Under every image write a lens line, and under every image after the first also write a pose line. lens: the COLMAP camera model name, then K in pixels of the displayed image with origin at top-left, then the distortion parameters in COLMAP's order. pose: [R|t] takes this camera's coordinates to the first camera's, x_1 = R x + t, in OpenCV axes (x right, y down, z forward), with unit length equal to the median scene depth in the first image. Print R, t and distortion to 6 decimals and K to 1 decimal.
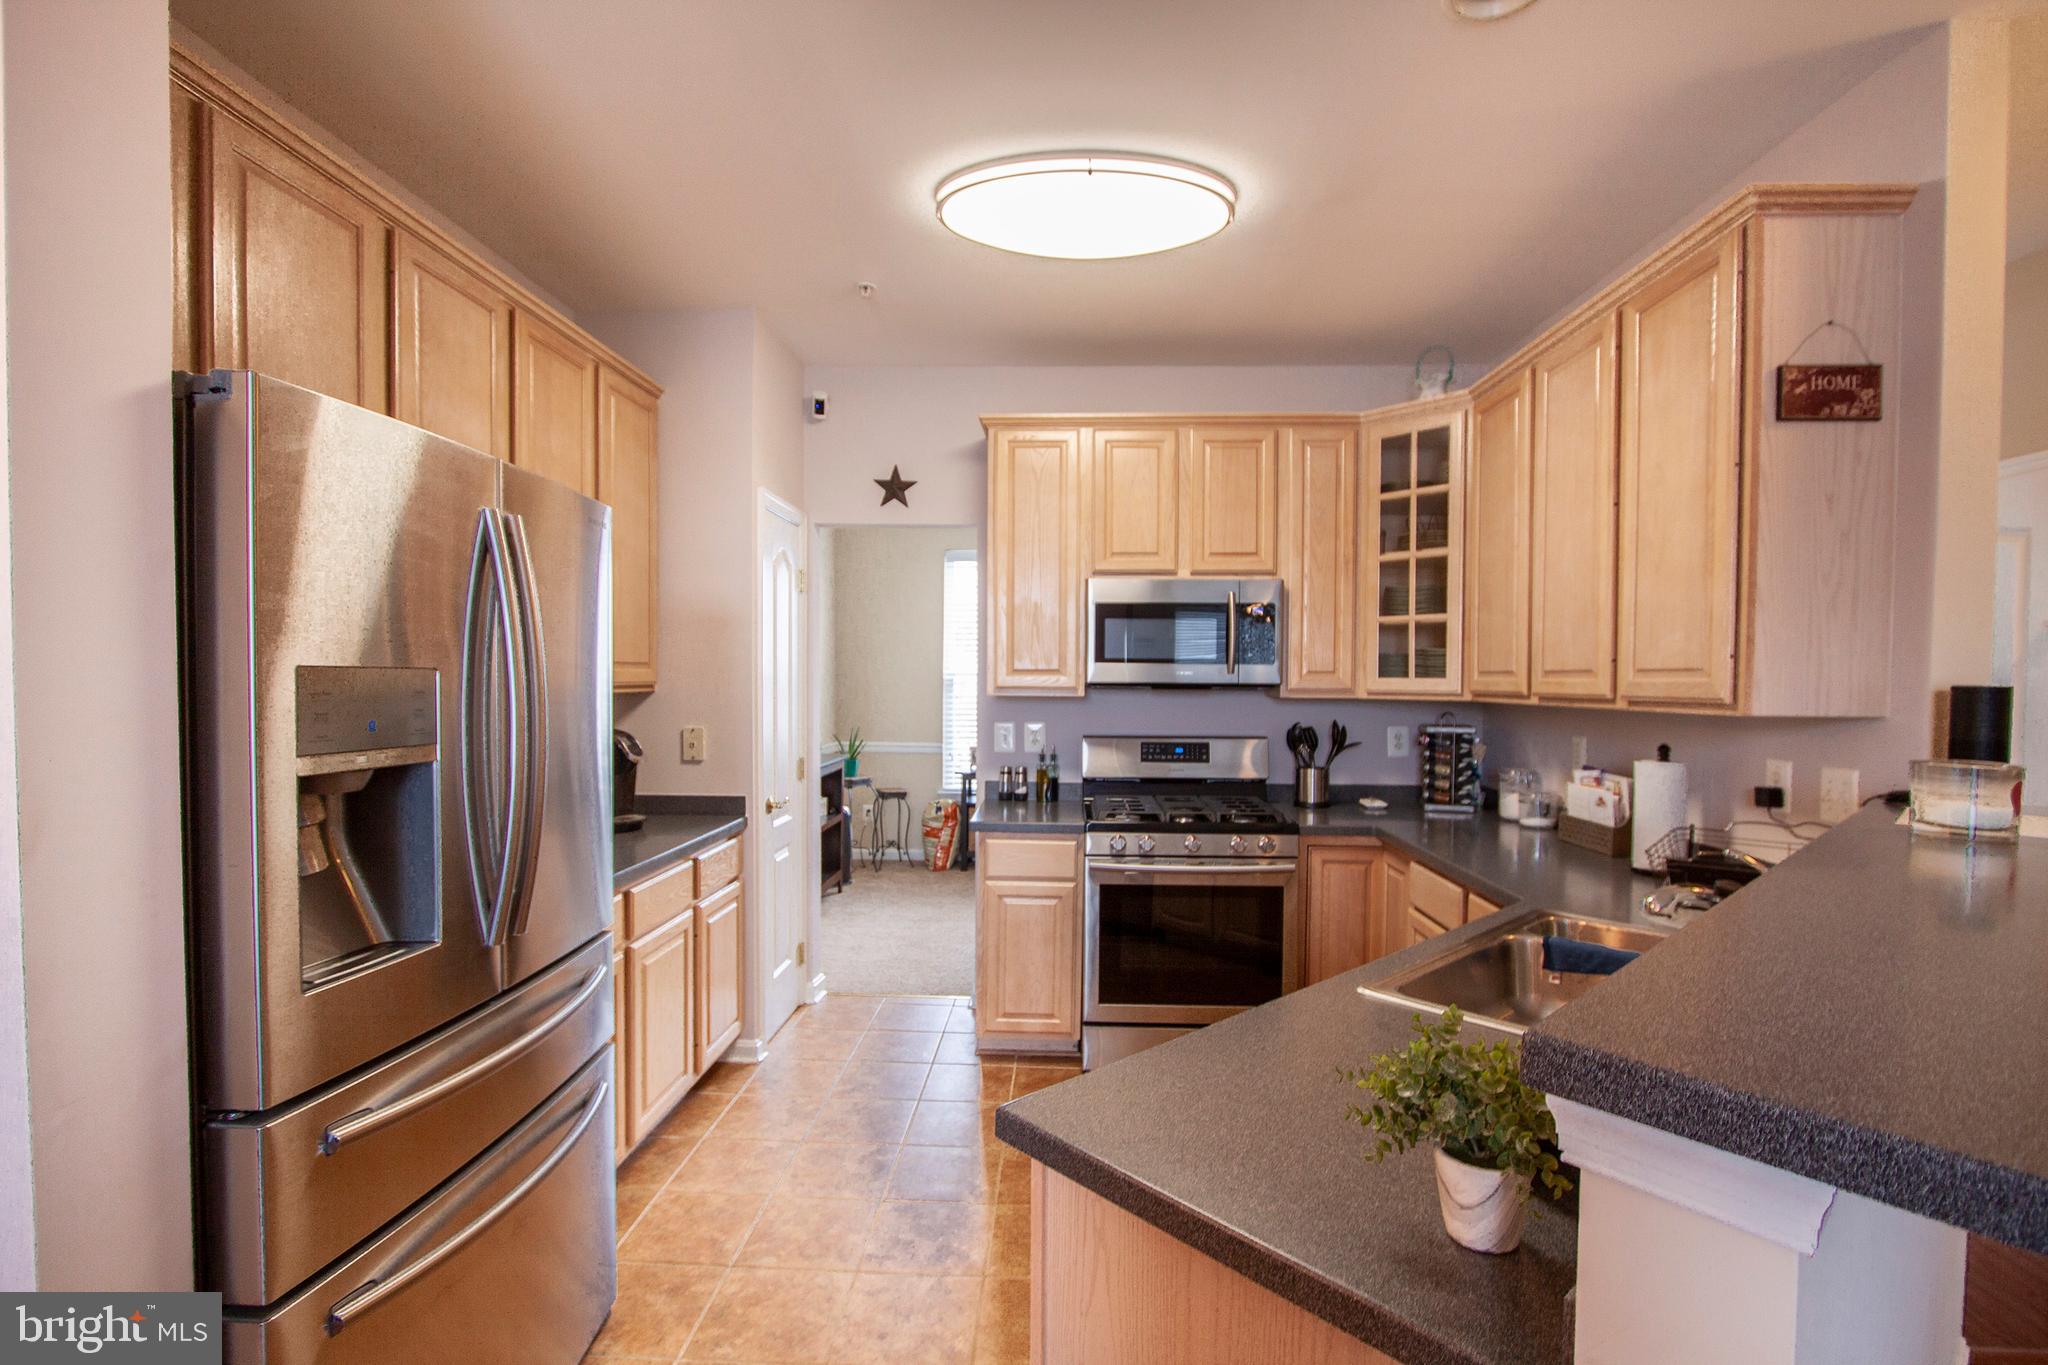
lens RADIAL K [[944.3, 0, 1033.3], [0, 944.3, 703.1], [0, 0, 1]] dist [-0.019306, 0.002472]
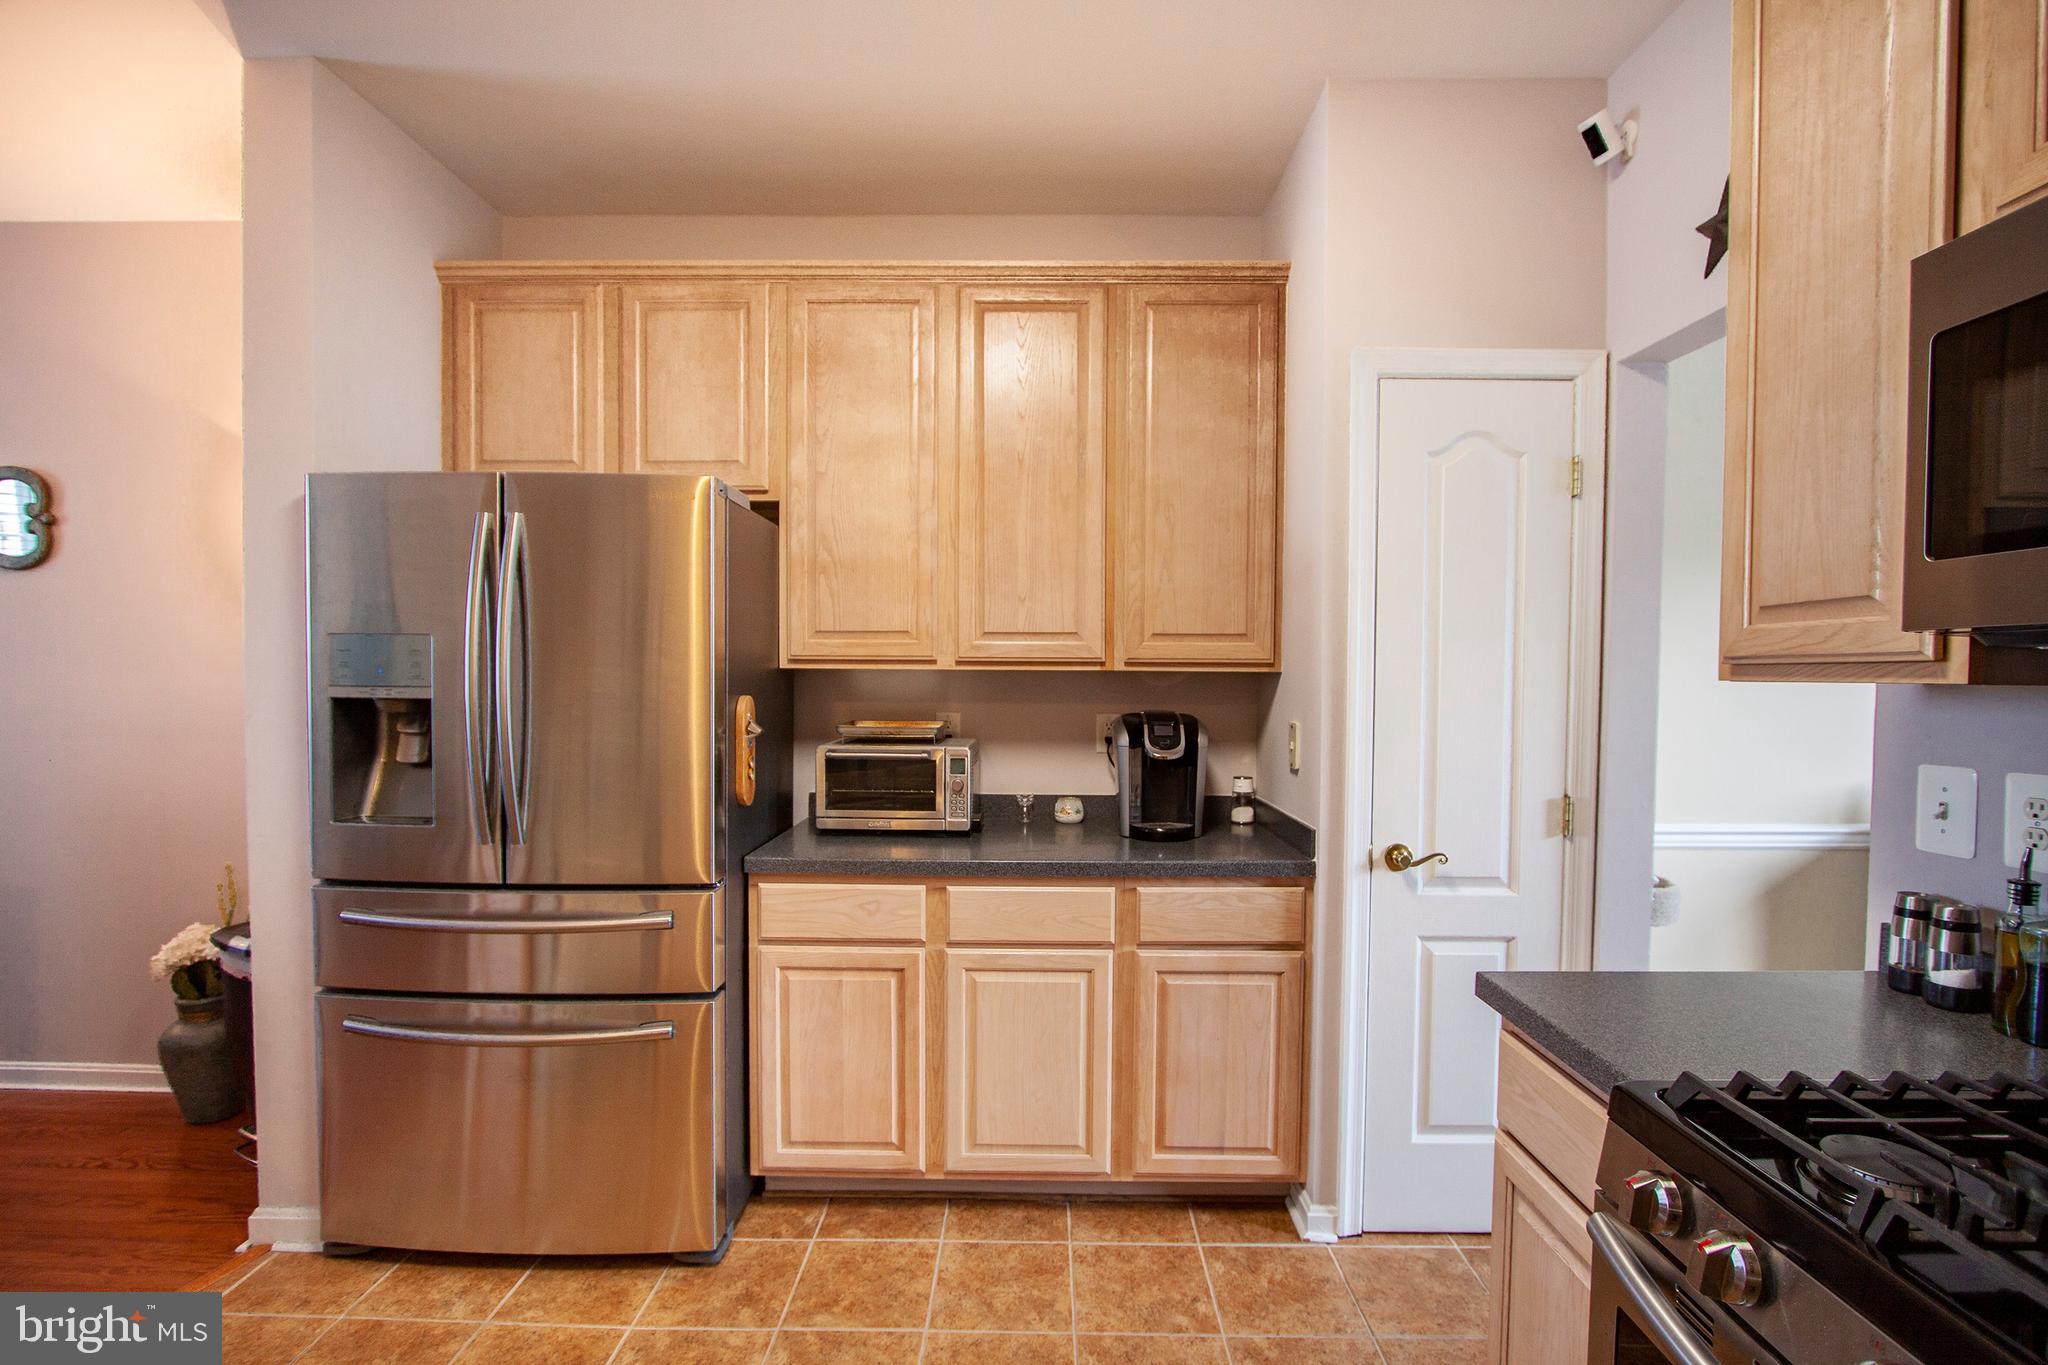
lens RADIAL K [[944.3, 0, 1033.3], [0, 944.3, 703.1], [0, 0, 1]] dist [-0.019306, 0.002472]
pose [[0.027569, 0.024795, -0.999312, 0.489523], [-0.034554, 0.999119, 0.023837, 0.001432], [0.999023, 0.033873, 0.028402, 1.111972]]
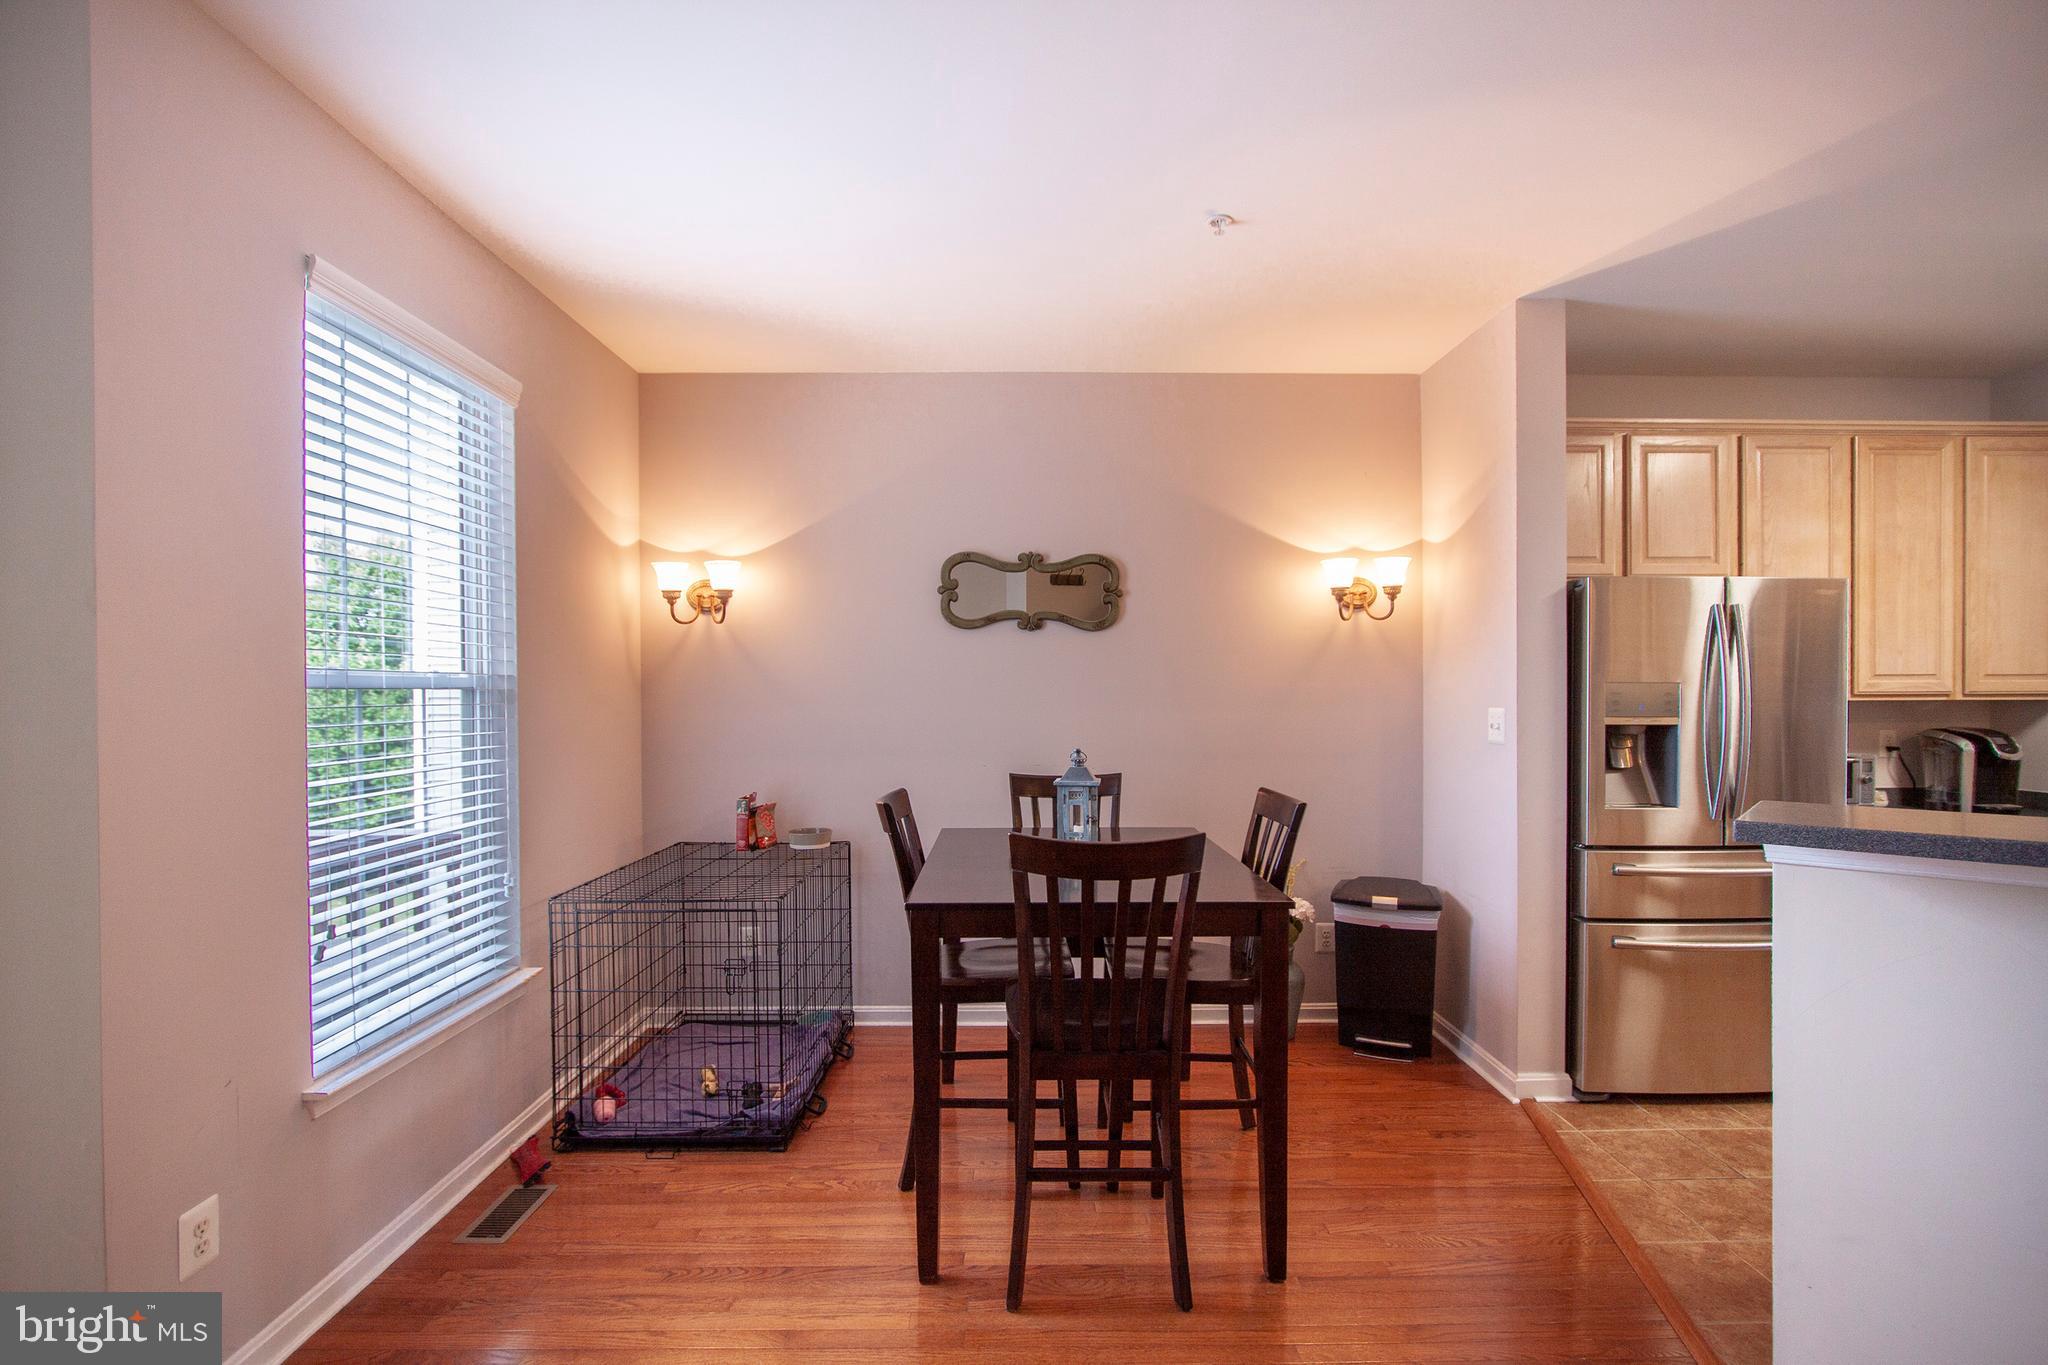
lens RADIAL K [[944.3, 0, 1033.3], [0, 944.3, 703.1], [0, 0, 1]] dist [-0.019306, 0.002472]
pose [[0.053543, -0.007850, -0.998535, 0.869157], [-0.025070, 0.999643, -0.009203, 0.044515], [0.998251, 0.025526, 0.053327, -0.368972]]
